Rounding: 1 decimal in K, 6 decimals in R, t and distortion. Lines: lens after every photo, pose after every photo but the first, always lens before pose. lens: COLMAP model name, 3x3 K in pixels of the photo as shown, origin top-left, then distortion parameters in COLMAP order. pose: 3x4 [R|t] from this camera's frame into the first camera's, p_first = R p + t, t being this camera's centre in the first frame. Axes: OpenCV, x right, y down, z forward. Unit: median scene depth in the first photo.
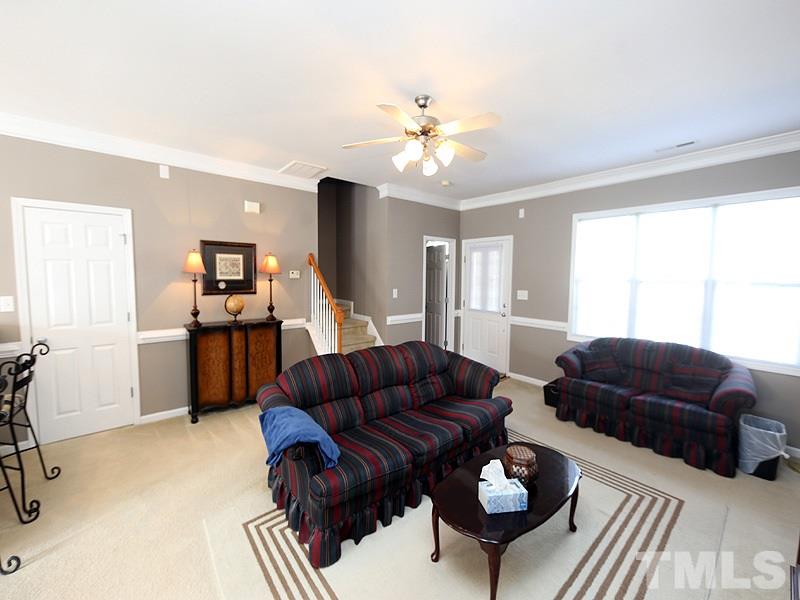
lens RADIAL K [[316.1, 0, 396.8], [0, 316.1, 293.6], [0, 0, 1]] dist [-0.008623, 0.000093]
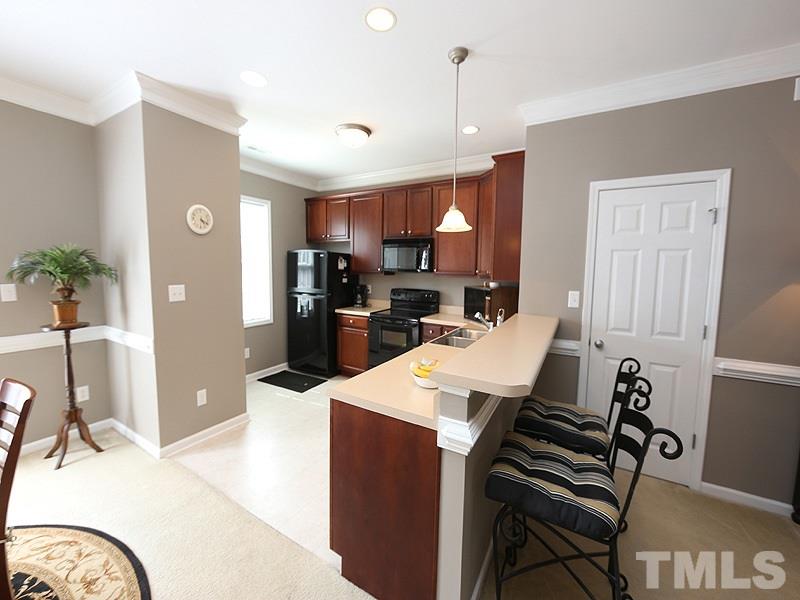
lens RADIAL K [[316.1, 0, 395.8], [0, 316.1, 293.3], [0, 0, 1]] dist [-0.008623, 0.000093]
pose [[0.342639, 0.075140, -0.936457, -0.466472], [-0.074781, 0.995815, 0.052542, 0.005350], [0.936486, 0.052026, 0.346824, 0.143317]]
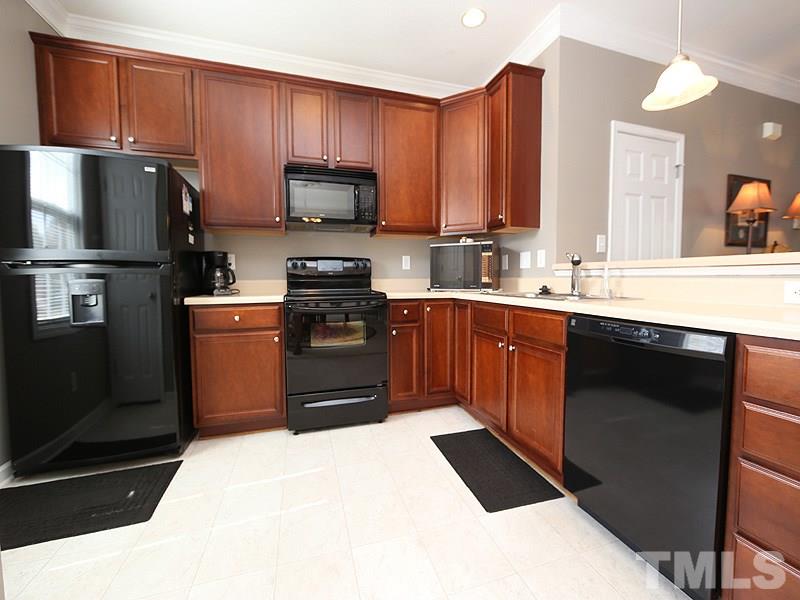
lens RADIAL K [[316.1, 0, 394.6], [0, 316.1, 294.4], [0, 0, 1]] dist [-0.008623, 0.000093]
pose [[0.918362, 0.005775, -0.395698, -1.227714], [-0.011061, 0.999877, -0.011079, 0.165395], [0.395586, 0.014551, 0.918314, -0.034750]]
